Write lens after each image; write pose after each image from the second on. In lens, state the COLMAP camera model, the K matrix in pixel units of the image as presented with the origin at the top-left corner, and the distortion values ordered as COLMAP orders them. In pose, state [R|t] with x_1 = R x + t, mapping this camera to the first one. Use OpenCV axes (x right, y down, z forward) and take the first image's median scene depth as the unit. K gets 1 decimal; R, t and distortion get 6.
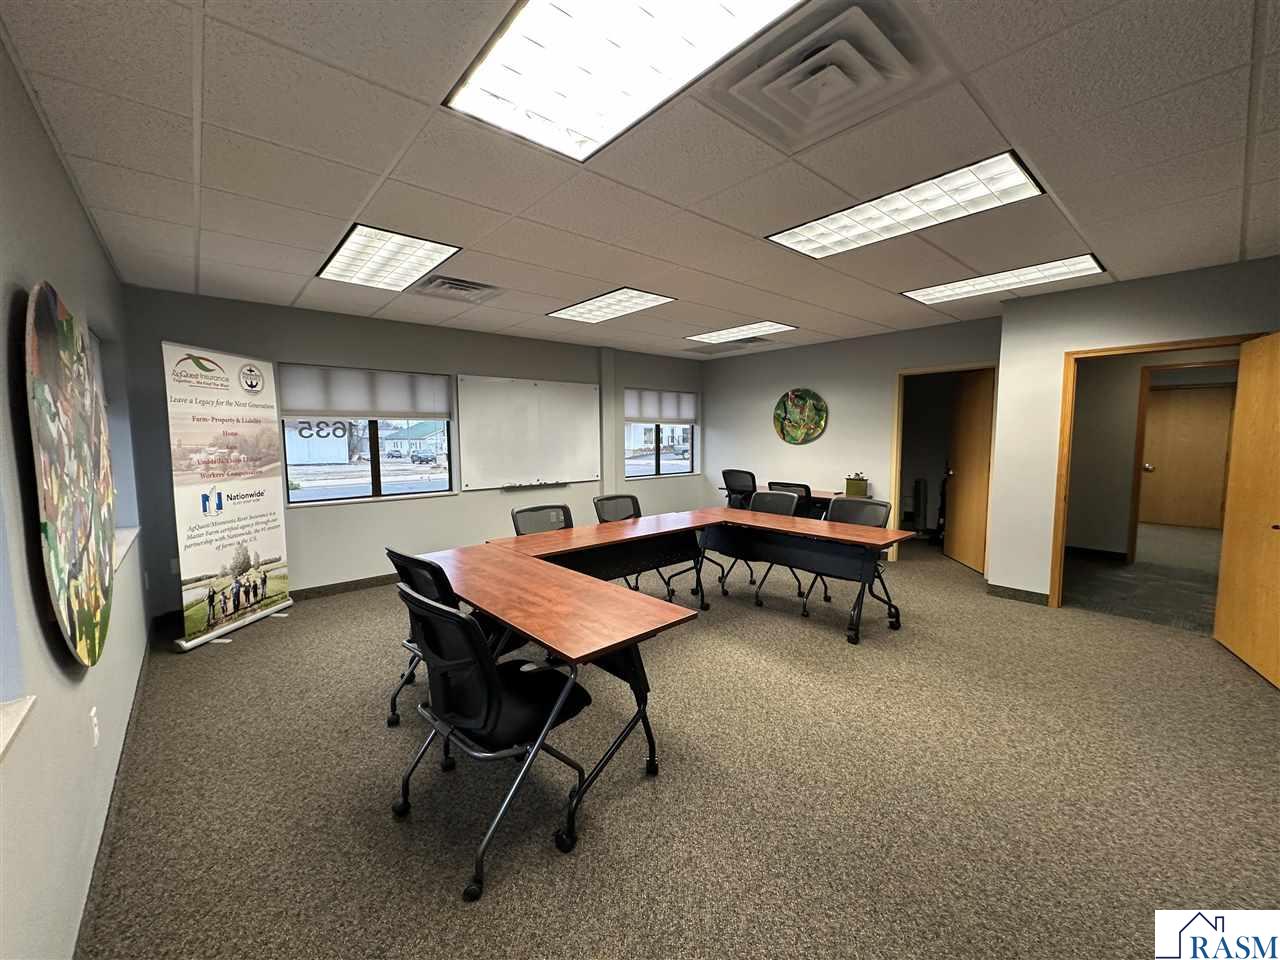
lens RADIAL K [[509.1, 0, 640.6], [0, 509.1, 481.3], [0, 0, 1]] dist [-0.000255, -0.000280]
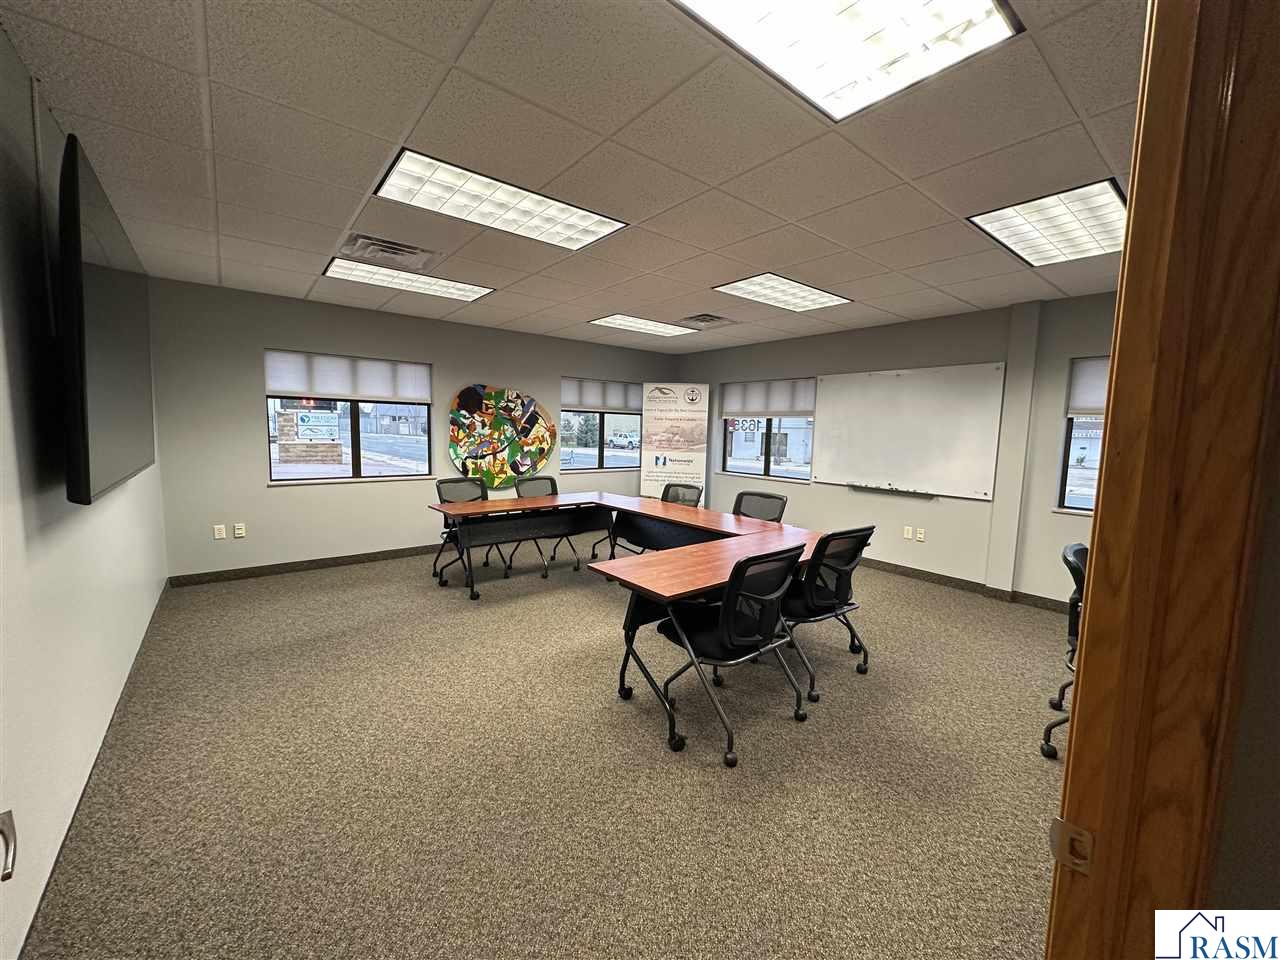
lens RADIAL K [[509.1, 0, 640.6], [0, 509.1, 481.3], [0, 0, 1]] dist [-0.000255, -0.000280]
pose [[-0.038734, 0.109376, -0.993245, 1.050345], [-0.113005, 0.987135, 0.113110, -0.089033], [0.992839, 0.116623, -0.025876, 0.914621]]
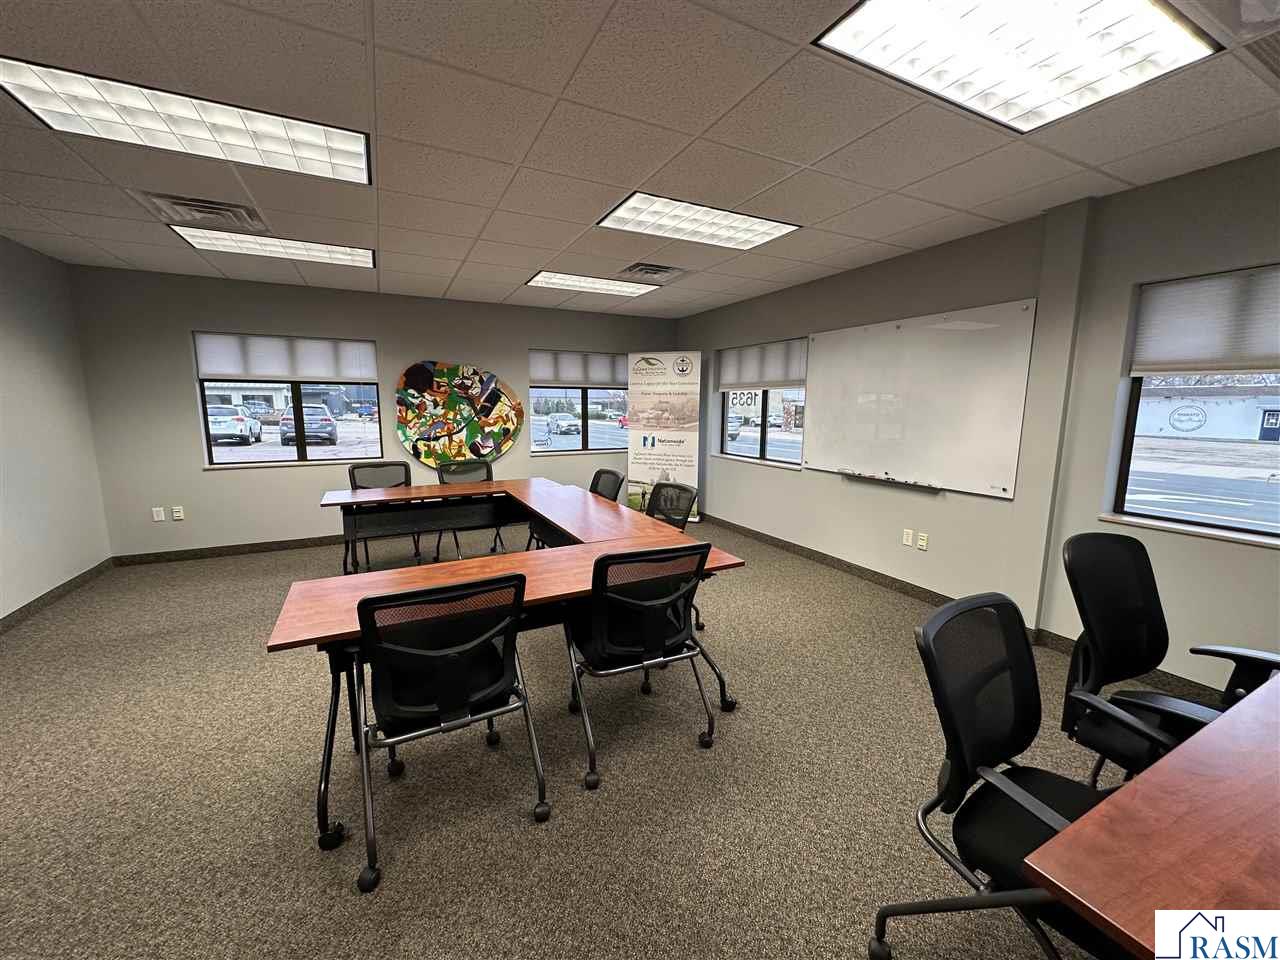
lens RADIAL K [[509.1, 0, 640.6], [0, 509.1, 481.3], [0, 0, 1]] dist [-0.000255, -0.000280]
pose [[-0.247704, 0.151634, -0.956896, 0.795694], [-0.090385, 0.979752, 0.178653, -0.125413], [0.964610, 0.130742, -0.228983, 1.292997]]
